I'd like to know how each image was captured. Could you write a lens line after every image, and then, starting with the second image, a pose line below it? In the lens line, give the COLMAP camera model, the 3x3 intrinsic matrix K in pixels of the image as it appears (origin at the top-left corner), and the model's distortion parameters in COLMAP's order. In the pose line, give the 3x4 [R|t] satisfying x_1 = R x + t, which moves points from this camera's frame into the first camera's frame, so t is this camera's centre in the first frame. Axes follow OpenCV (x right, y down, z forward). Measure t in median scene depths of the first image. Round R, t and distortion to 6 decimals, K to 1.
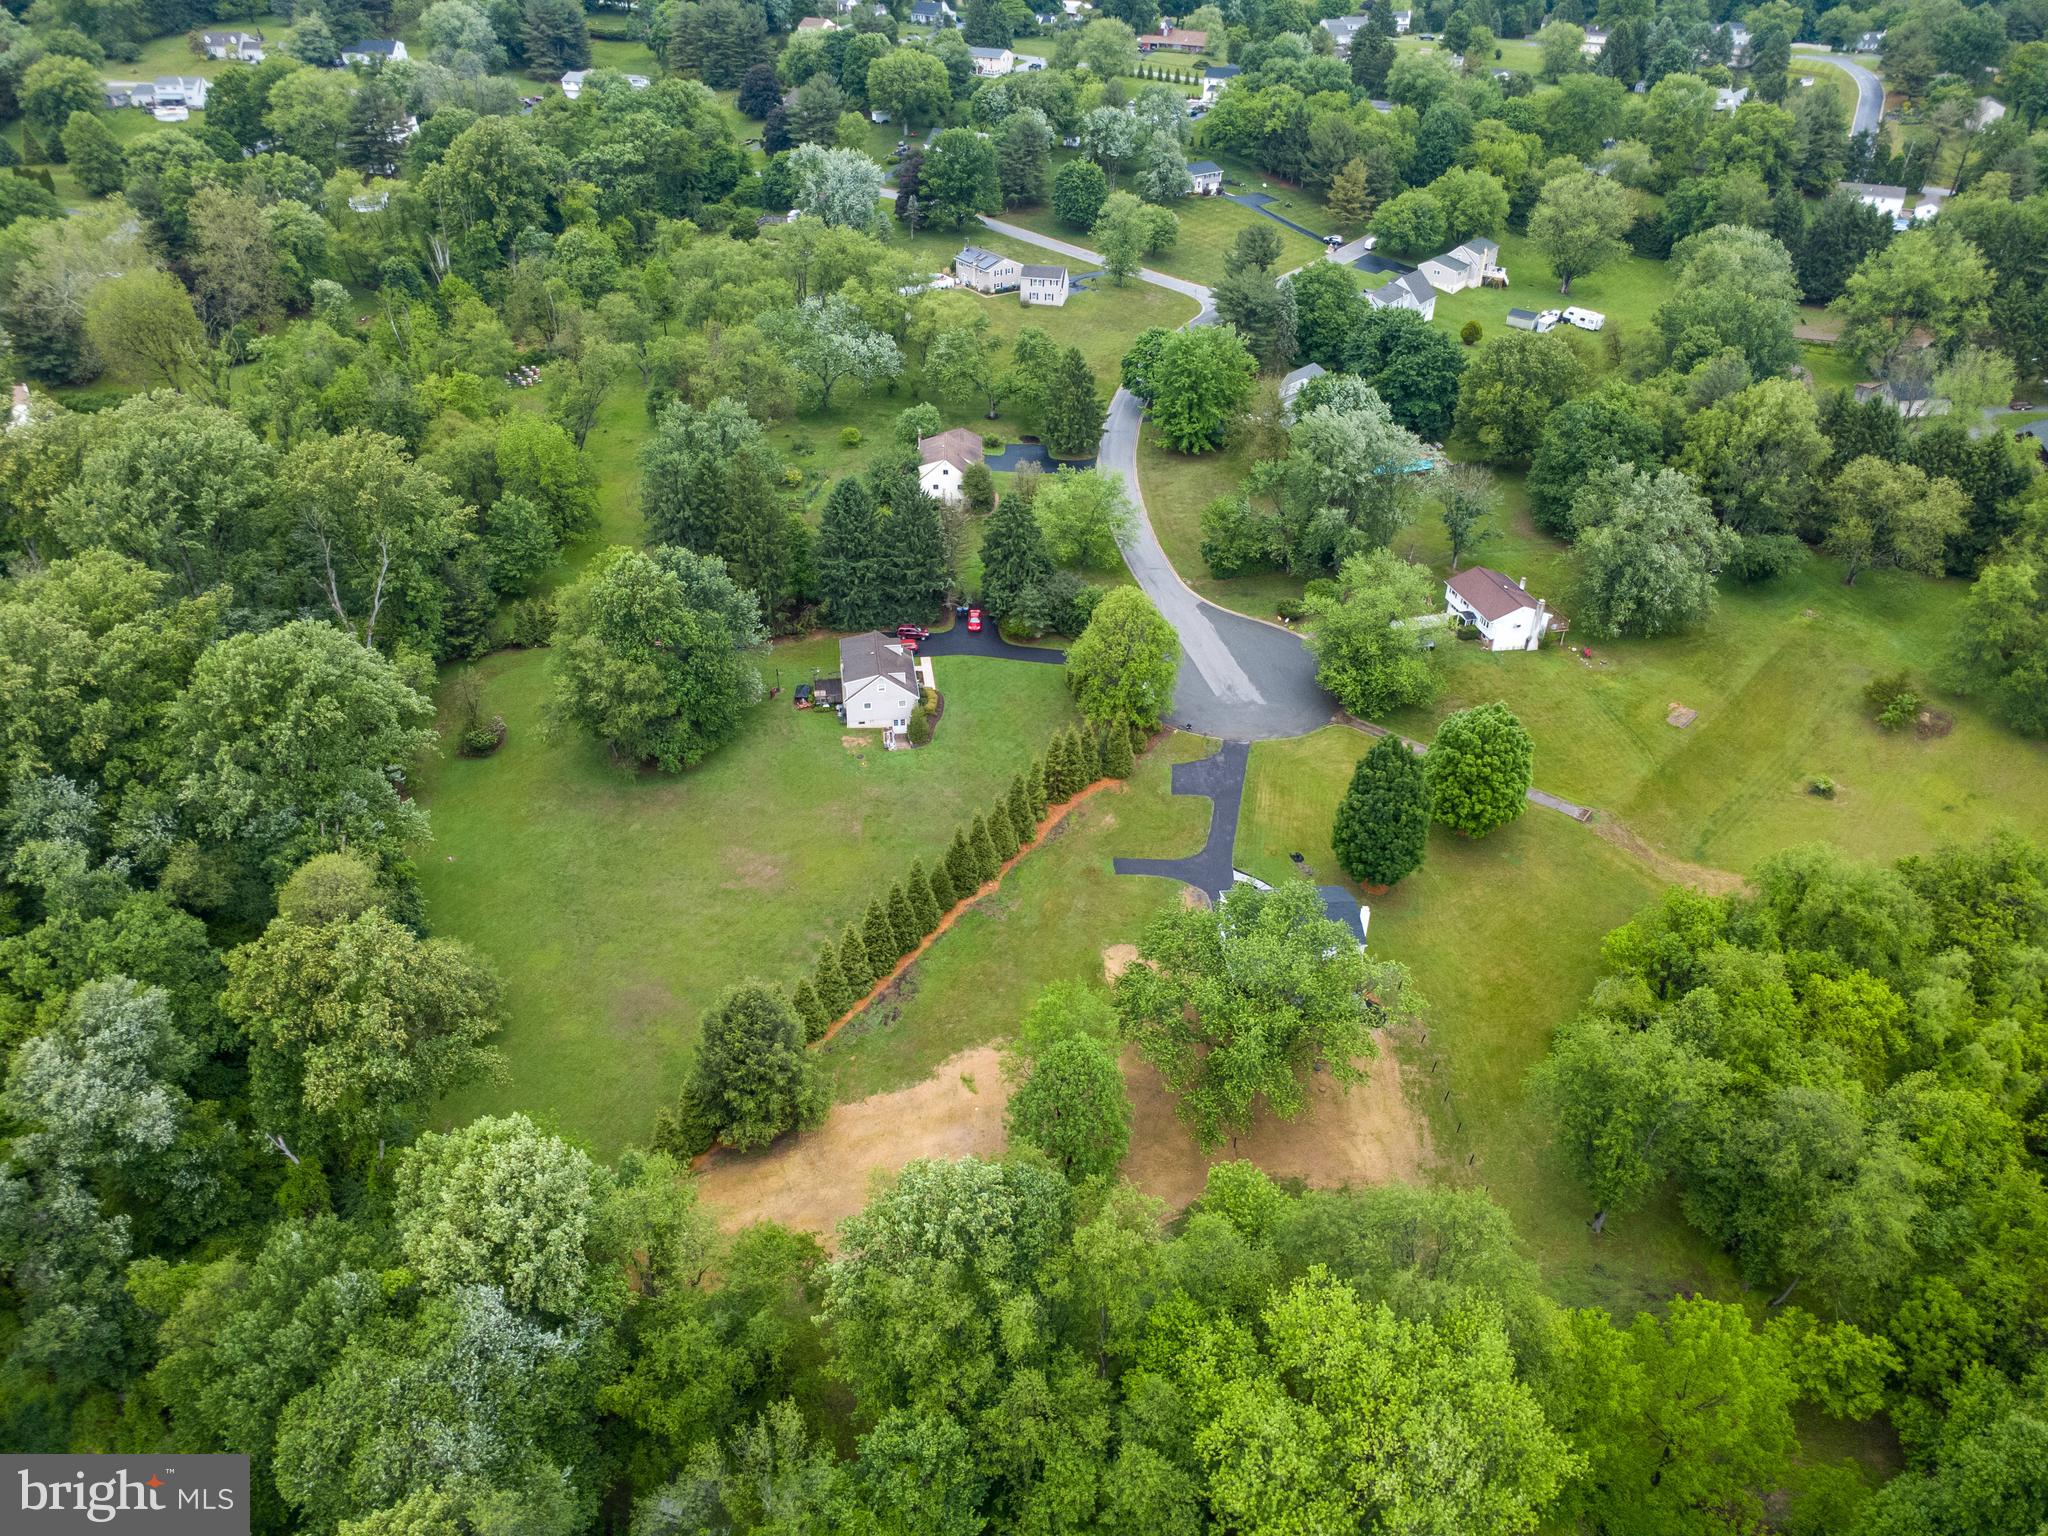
lens RADIAL K [[1426.4, 0, 1021.9], [0, 1426.4, 769.5], [0, 0, 1]] dist [0.003163, 0.004338]
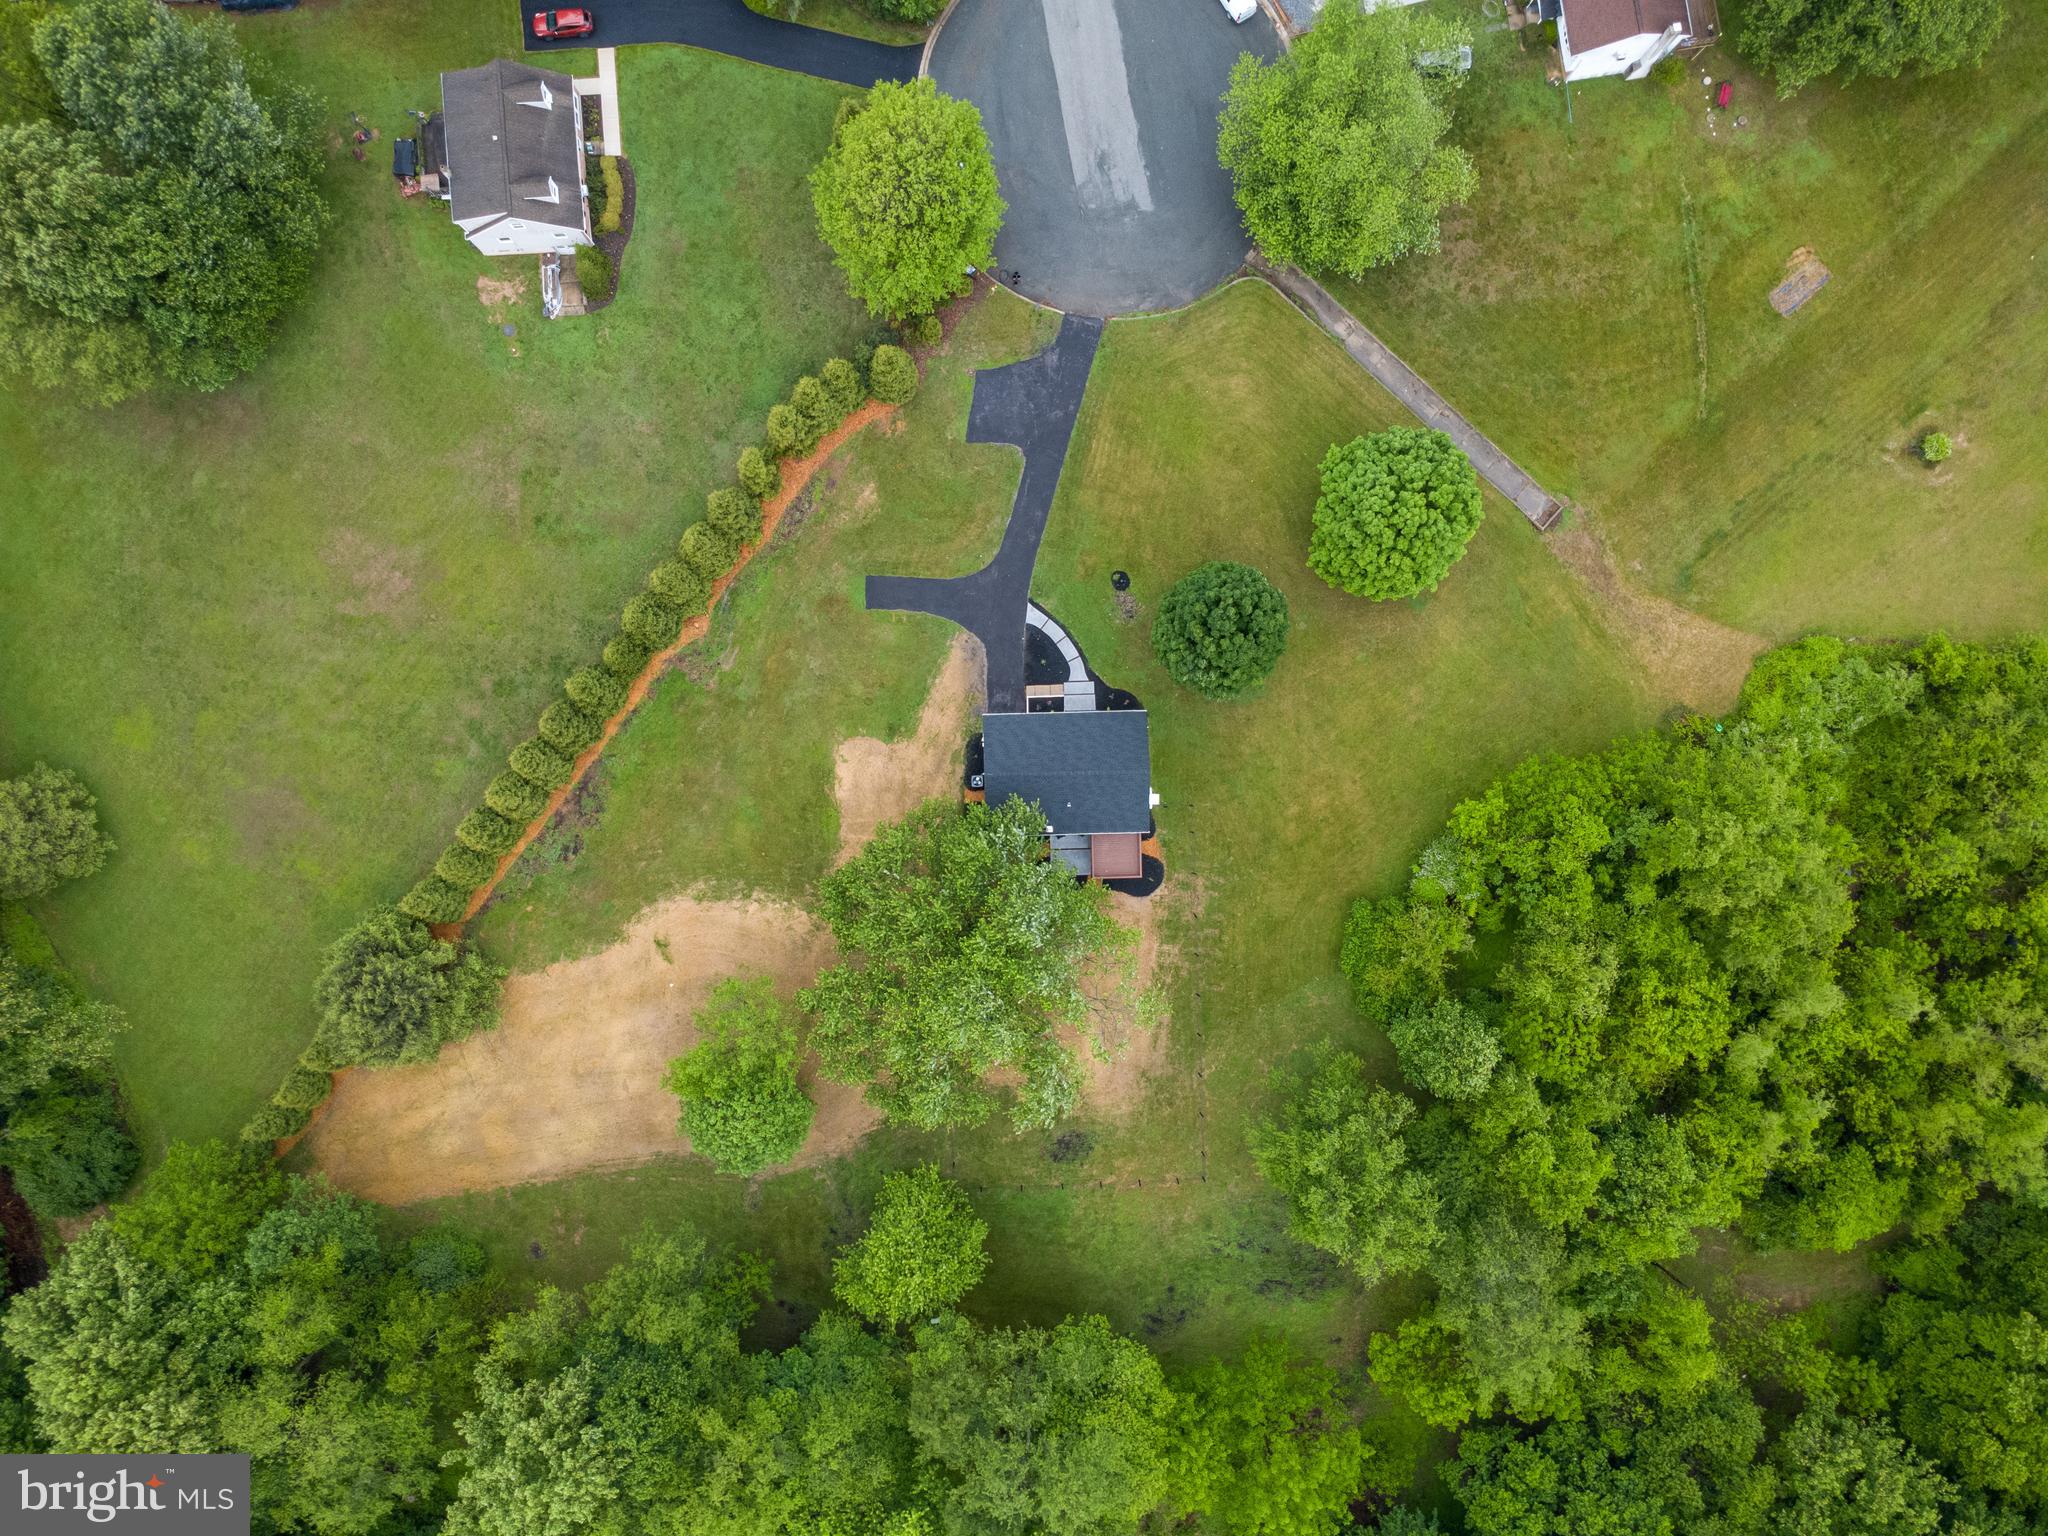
lens RADIAL K [[1439.9, 0, 1024.1], [0, 1439.9, 751.1], [0, 0, 1]] dist [-0.001525, 0.007022]
pose [[0.997933, 0.064239, 0.001474, 0.119547], [-0.037142, 0.557970, 0.829030, -0.403292], [0.052434, -0.827371, 0.559203, 0.414945]]
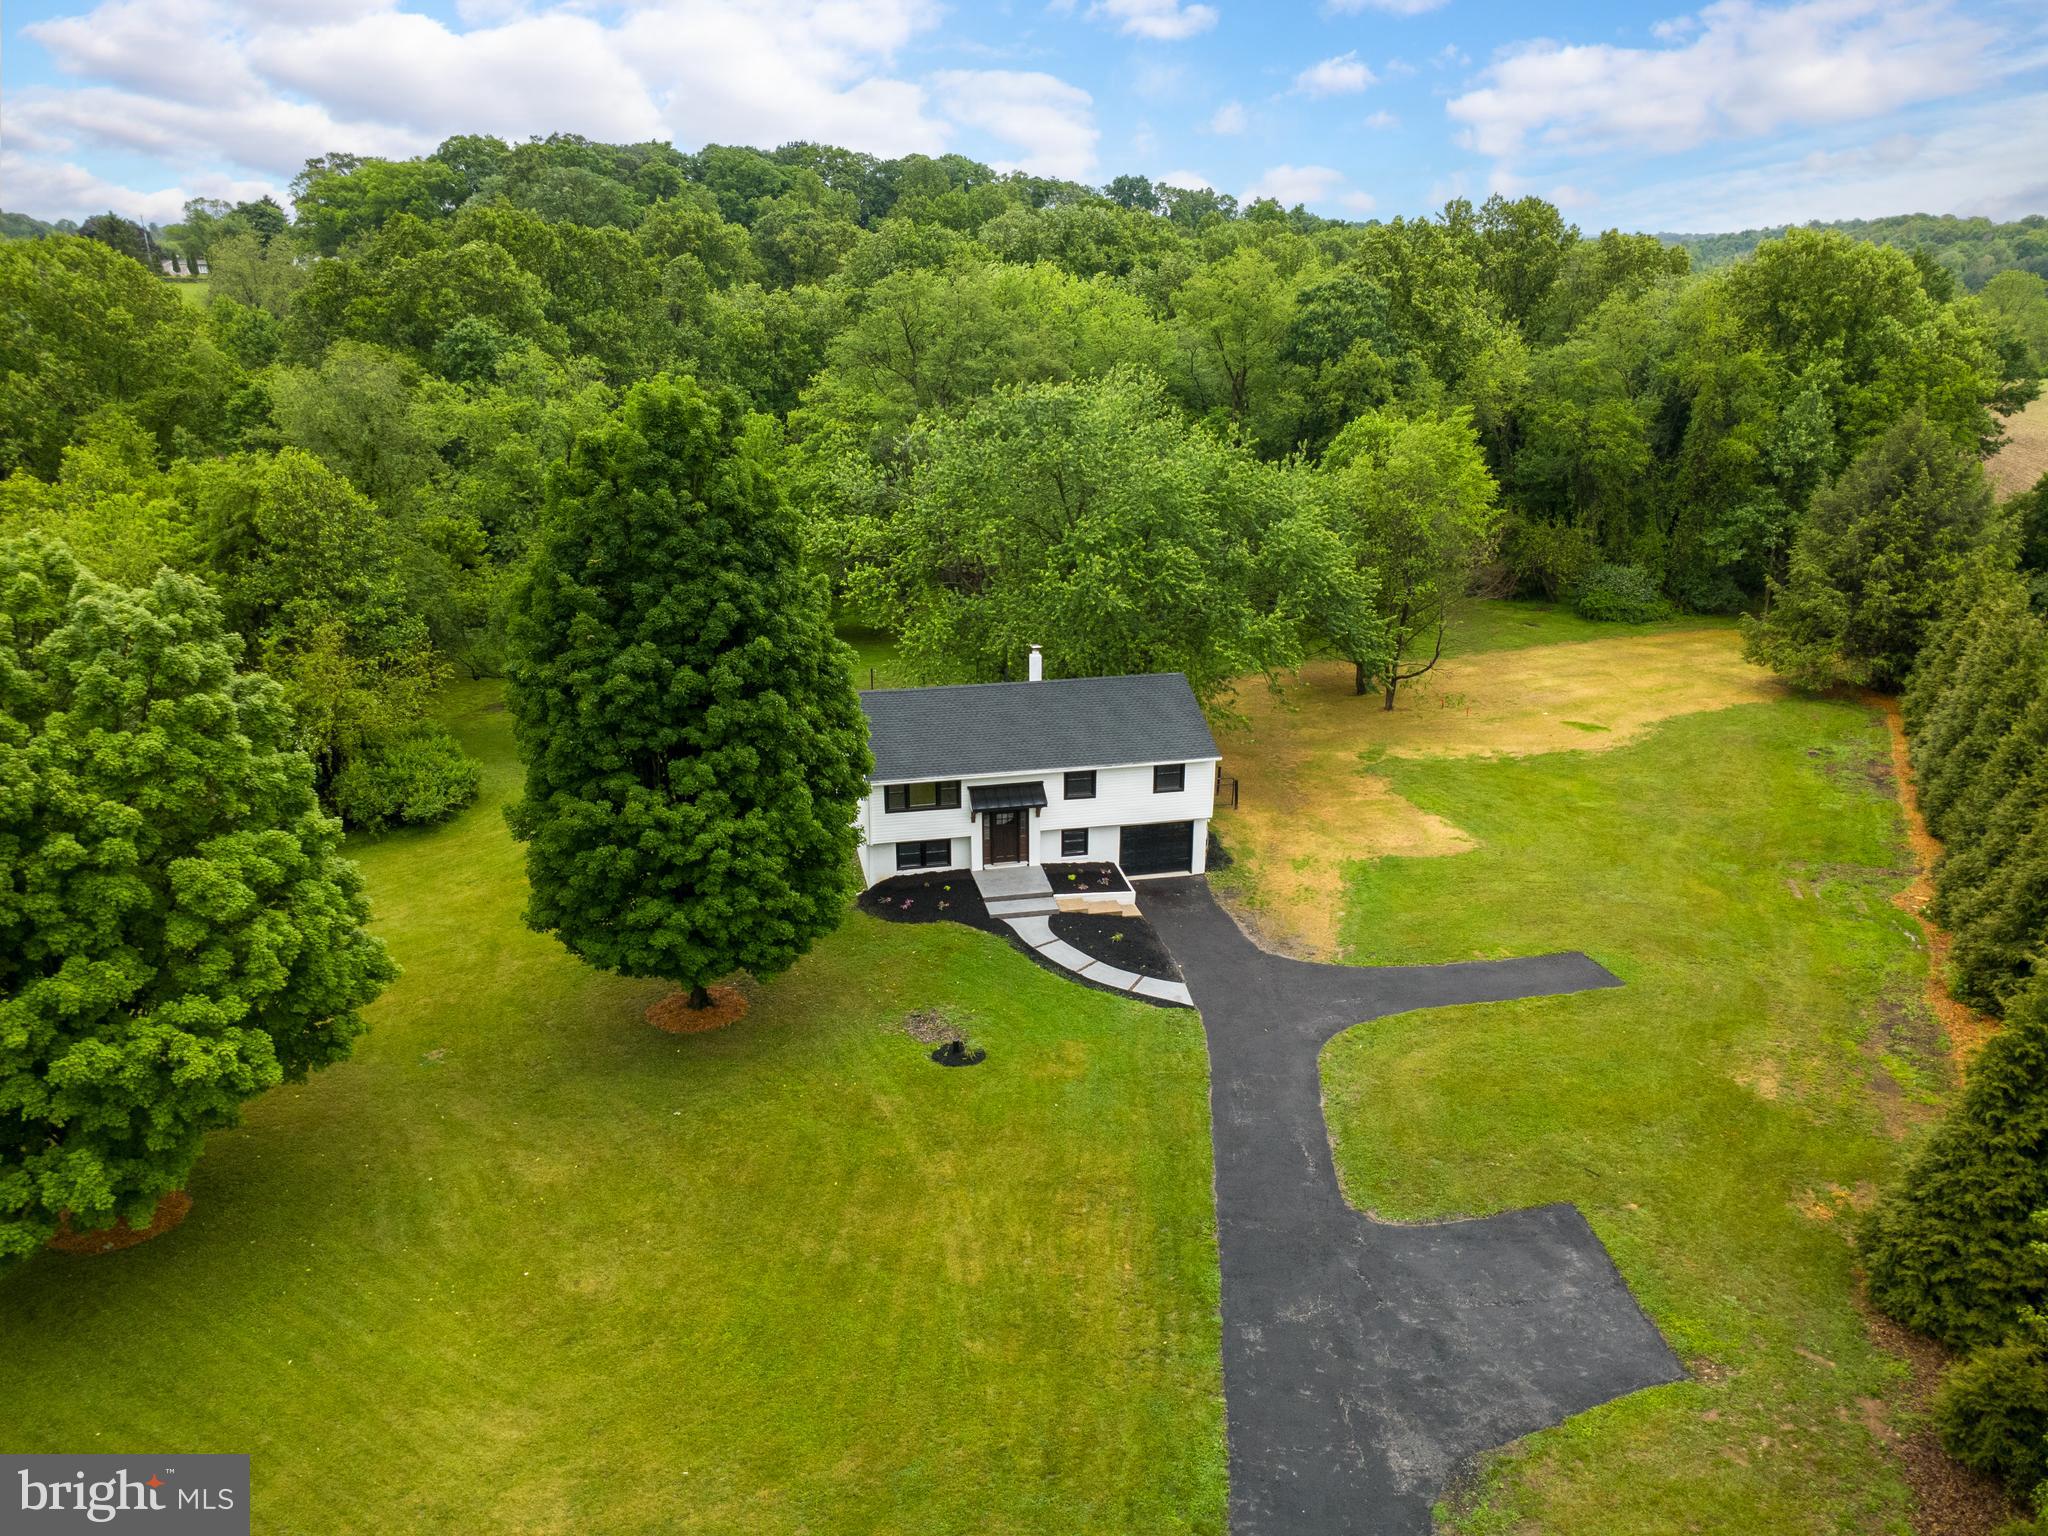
lens RADIAL K [[1426.4, 0, 1021.9], [0, 1426.4, 769.5], [0, 0, 1]] dist [0.003163, 0.004338]
pose [[-0.993873, 0.030002, -0.106375, 0.167496], [-0.067542, 0.596961, 0.799422, -0.142106], [0.087486, 0.801709, -0.591277, 0.899087]]
